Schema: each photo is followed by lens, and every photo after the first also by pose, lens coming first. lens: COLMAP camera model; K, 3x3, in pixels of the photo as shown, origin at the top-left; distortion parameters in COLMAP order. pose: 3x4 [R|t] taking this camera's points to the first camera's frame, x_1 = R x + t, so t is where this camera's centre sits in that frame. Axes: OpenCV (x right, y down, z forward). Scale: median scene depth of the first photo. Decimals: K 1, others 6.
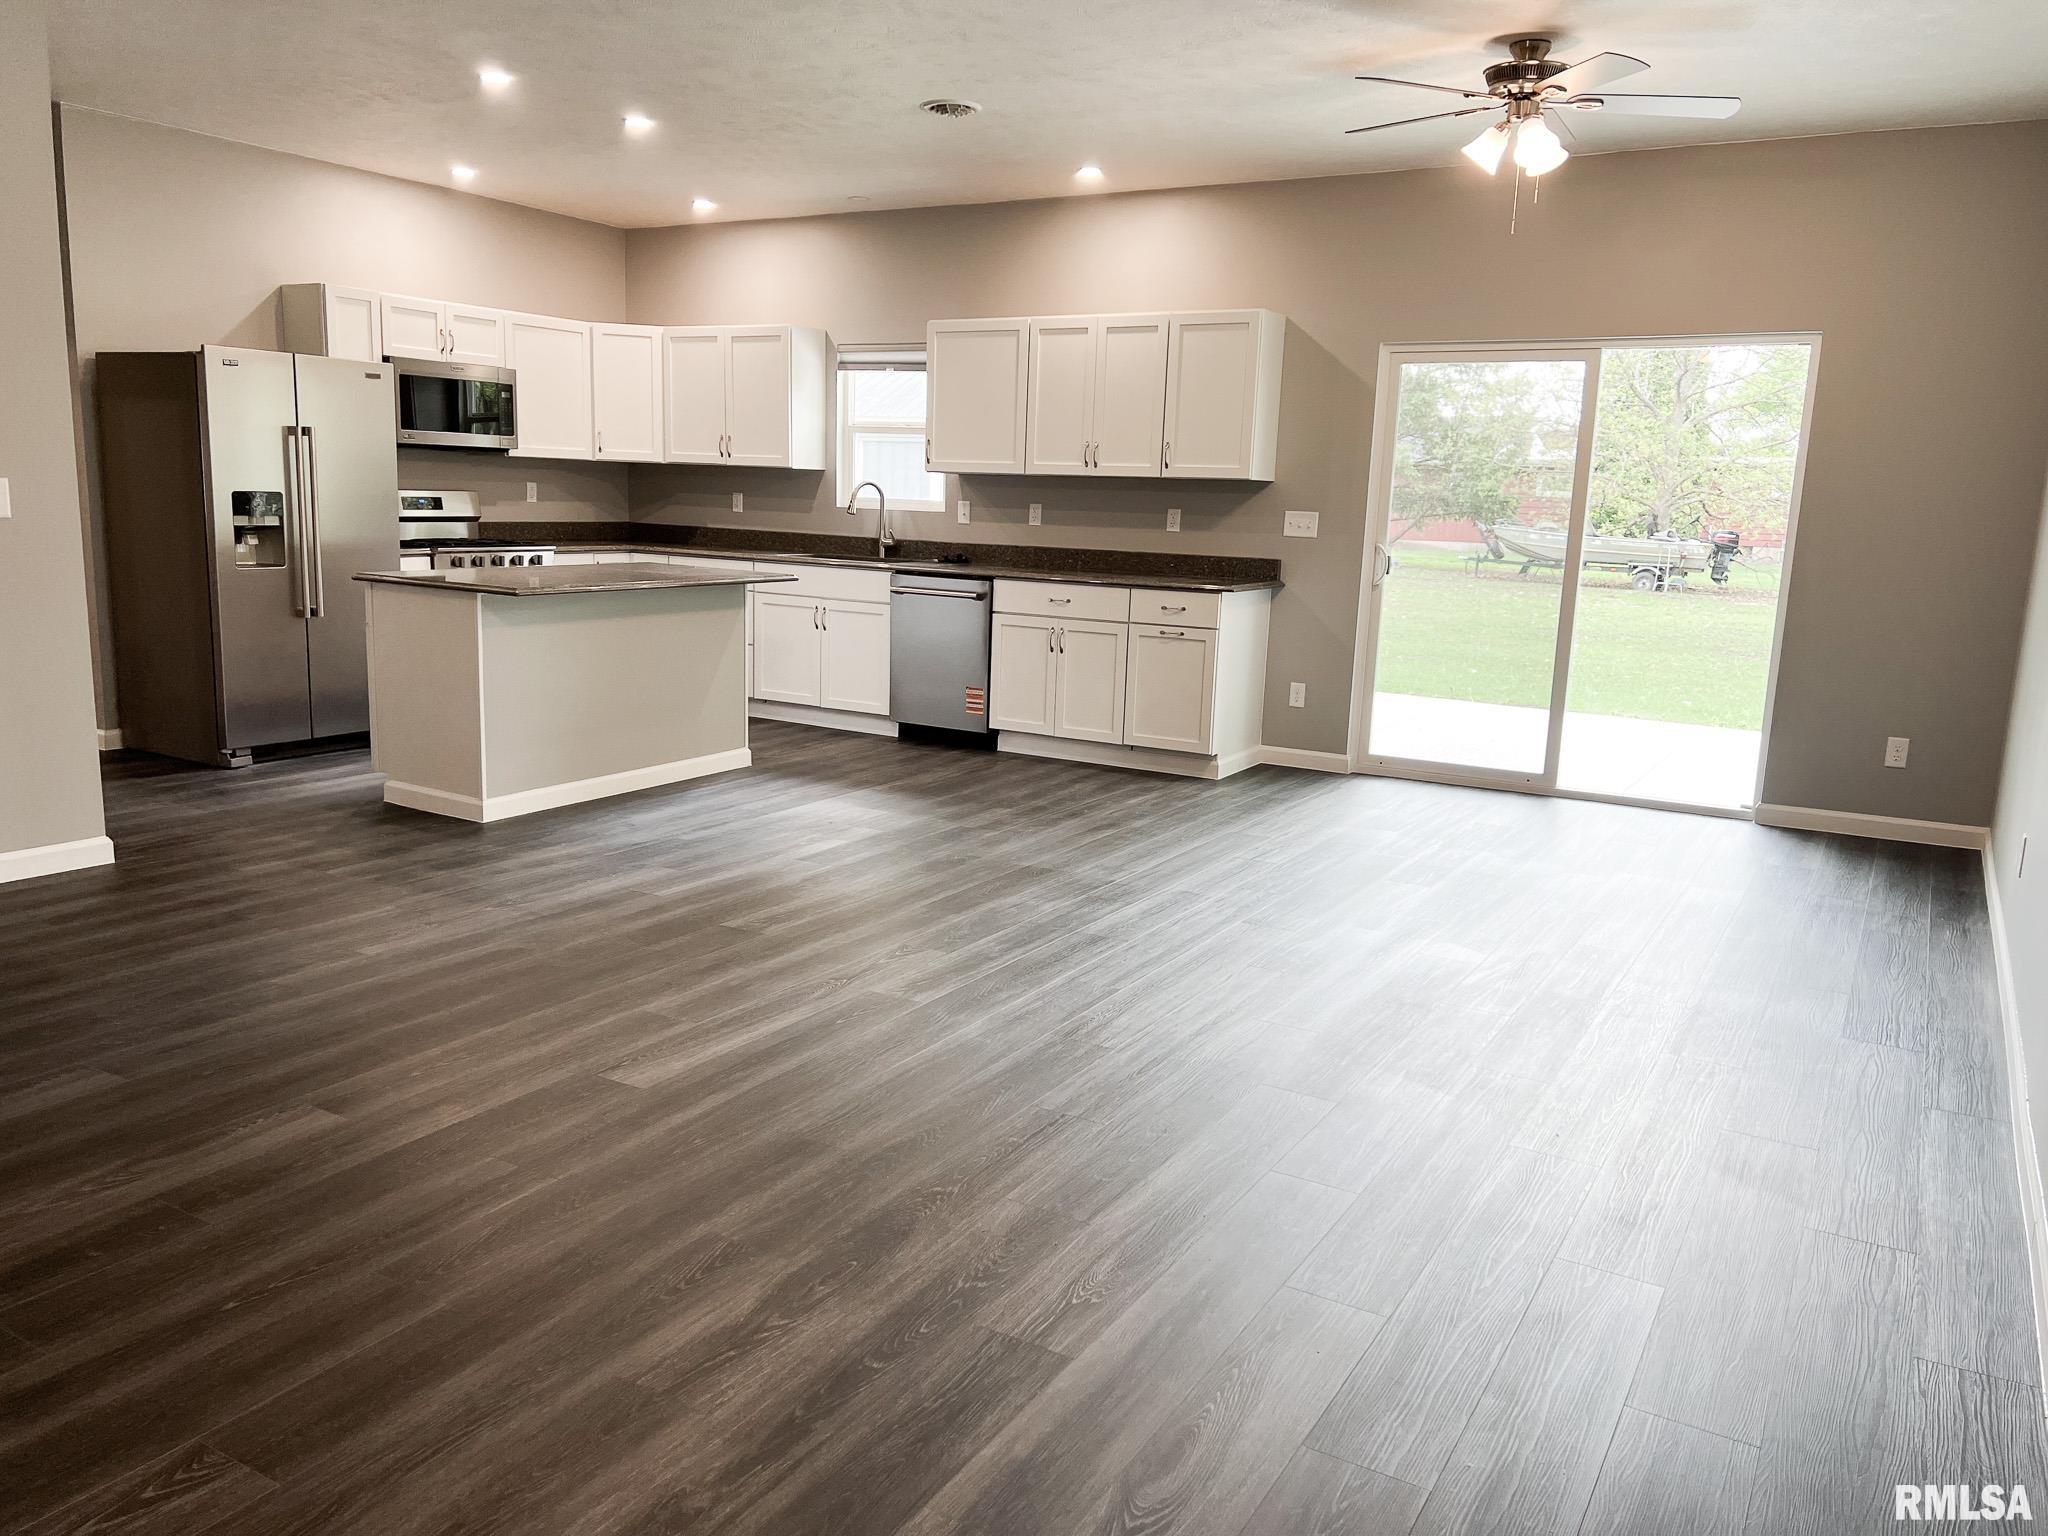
lens RADIAL K [[1553.1, 0, 997.7], [0, 1553.1, 803.8], [0, 0, 1]] dist [0.056892, -0.059737]
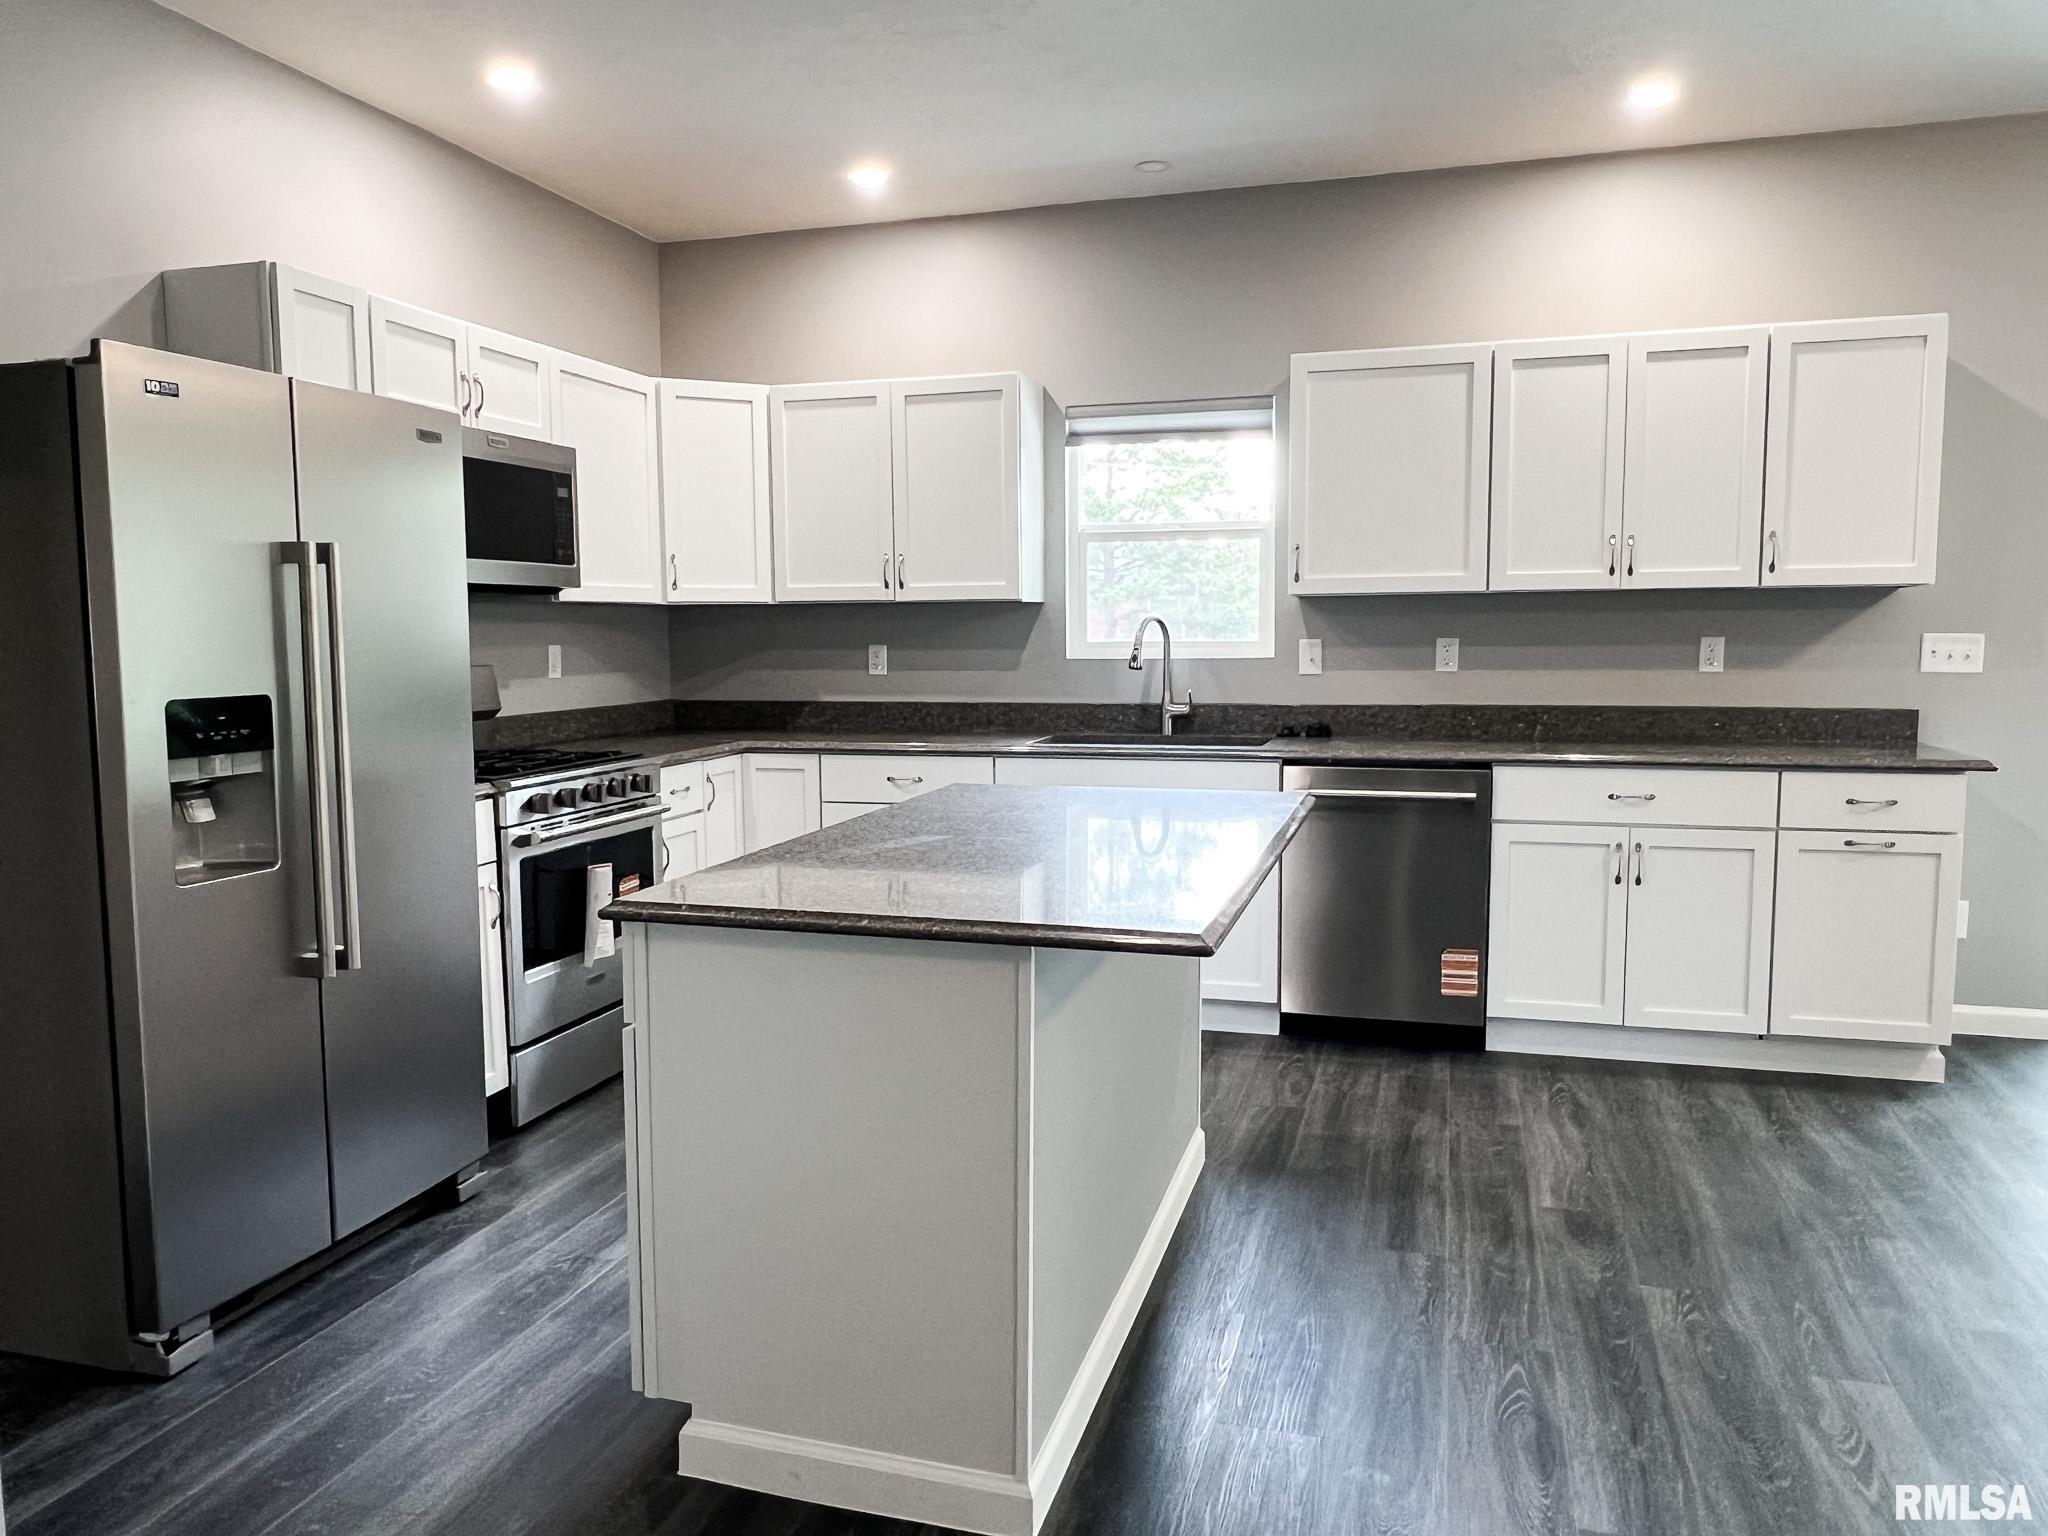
lens RADIAL K [[1470.1, 0, 992.6], [0, 1470.1, 788.3], [0, 0, 1]] dist [-0.006003, -0.000998]
pose [[0.968622, -0.069163, 0.238723, -0.320436], [0.089816, 0.992998, -0.076739, -0.110553], [-0.231744, 0.095772, 0.968051, 0.503983]]
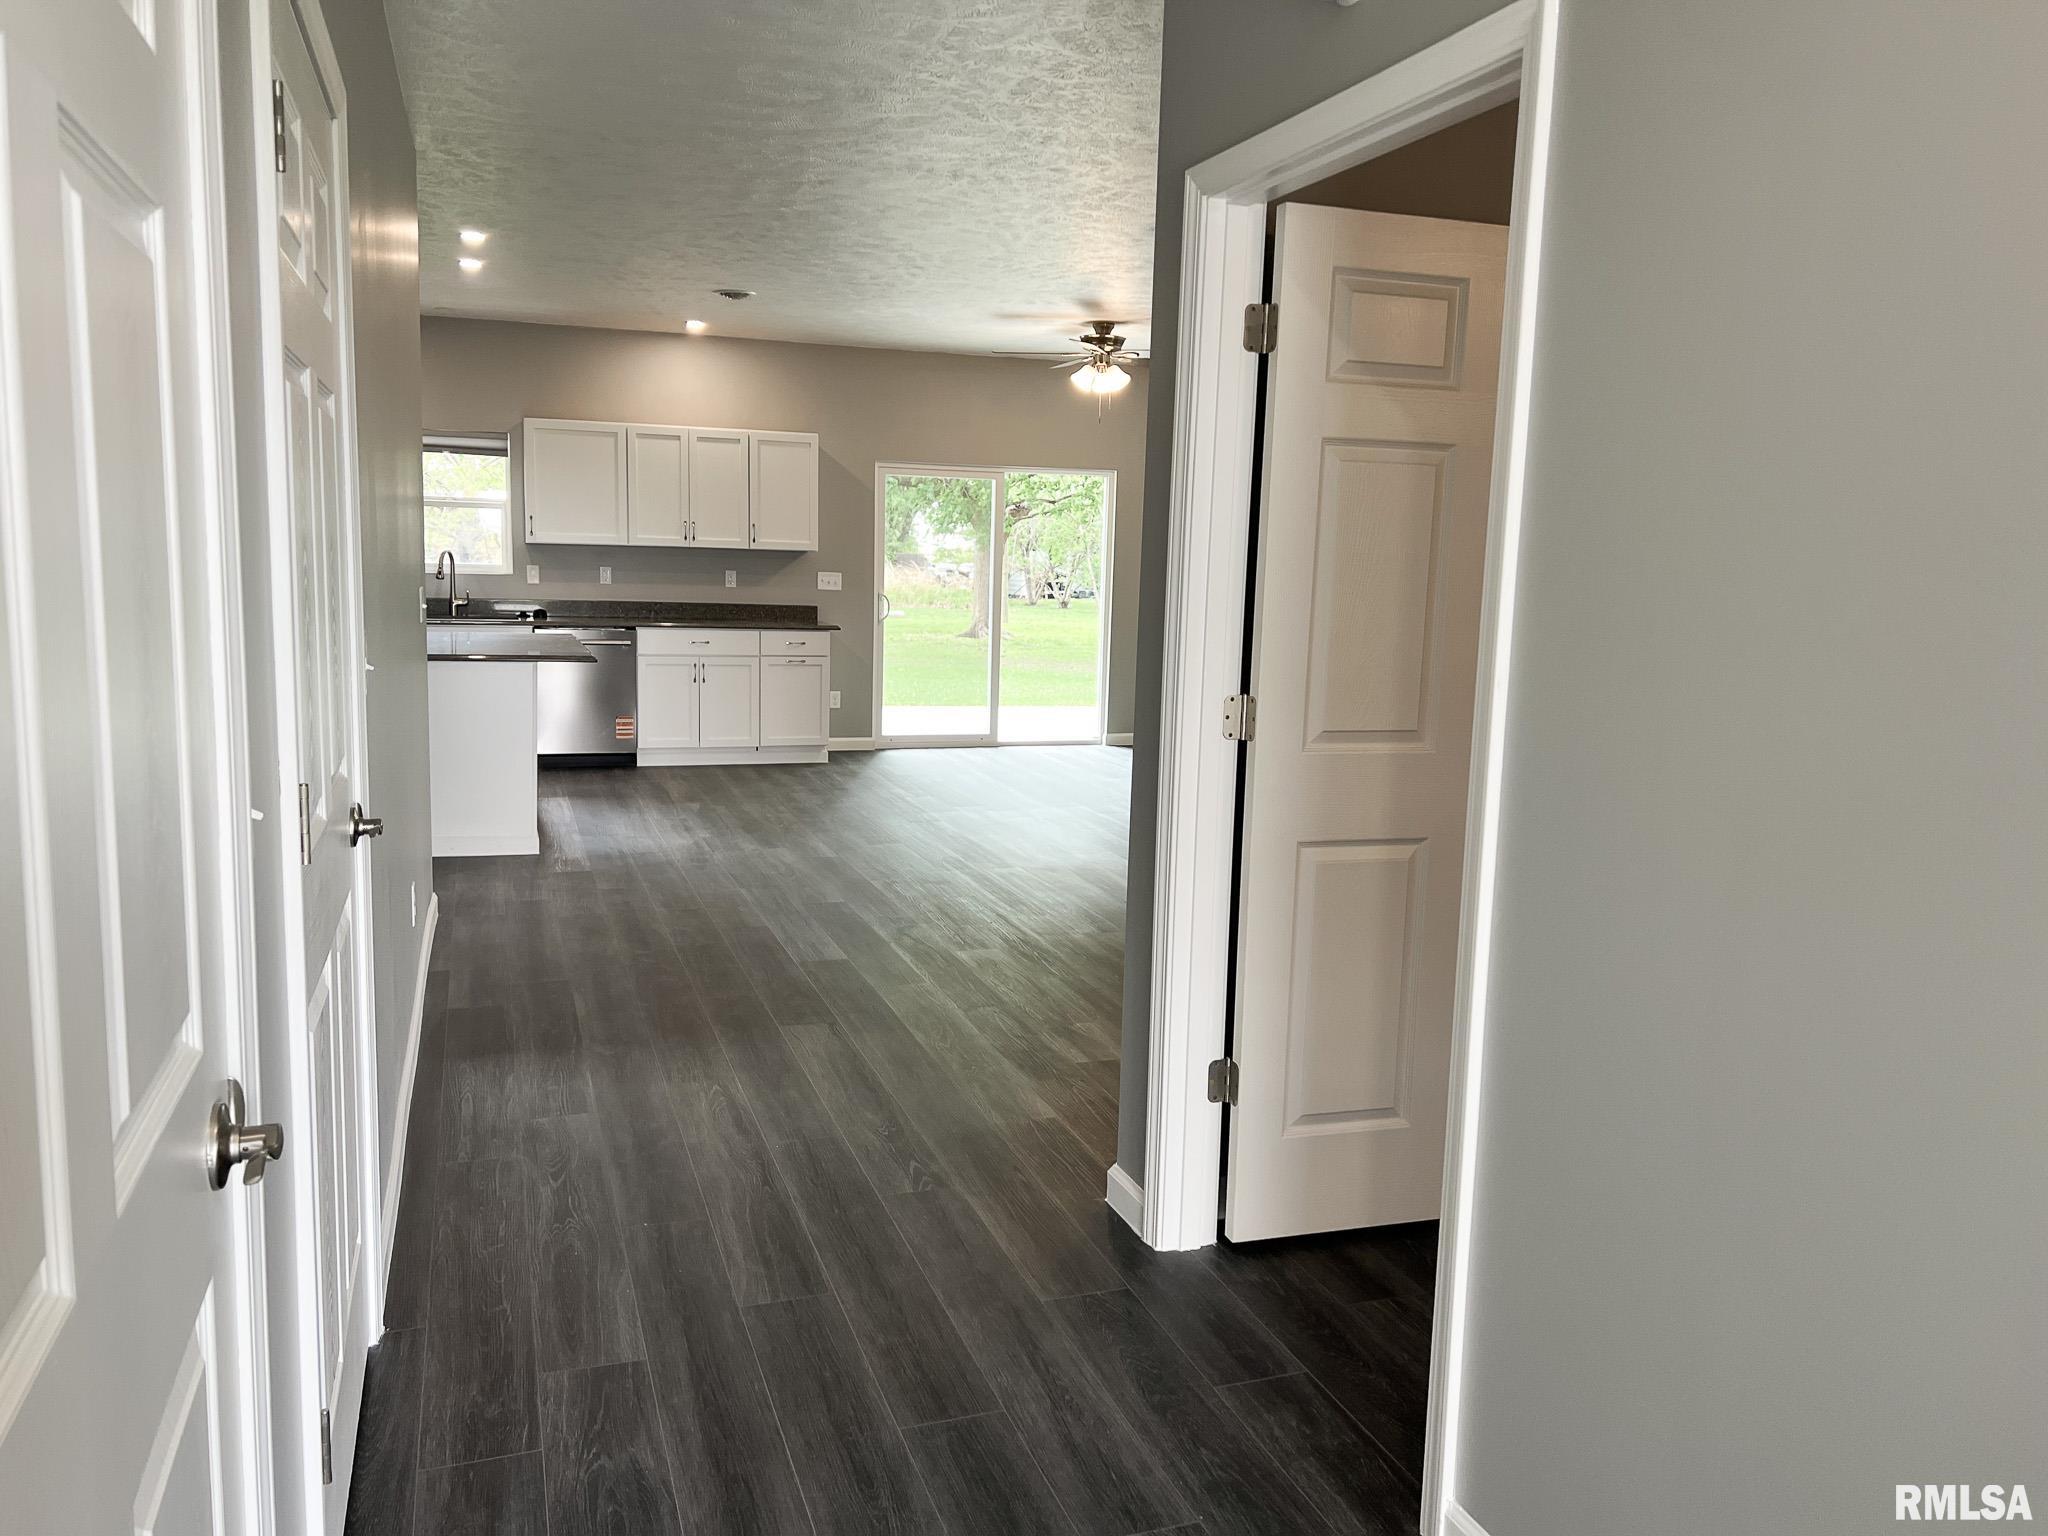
lens RADIAL K [[1553.1, 0, 1035.4], [0, 1553.1, 767.5], [0, 0, 1]] dist [0.056892, -0.059737]
pose [[0.637880, -0.117455, 0.761126, -0.768840], [0.146504, 0.988761, 0.029802, -0.024126], [-0.756072, 0.092498, 0.647919, -0.050003]]
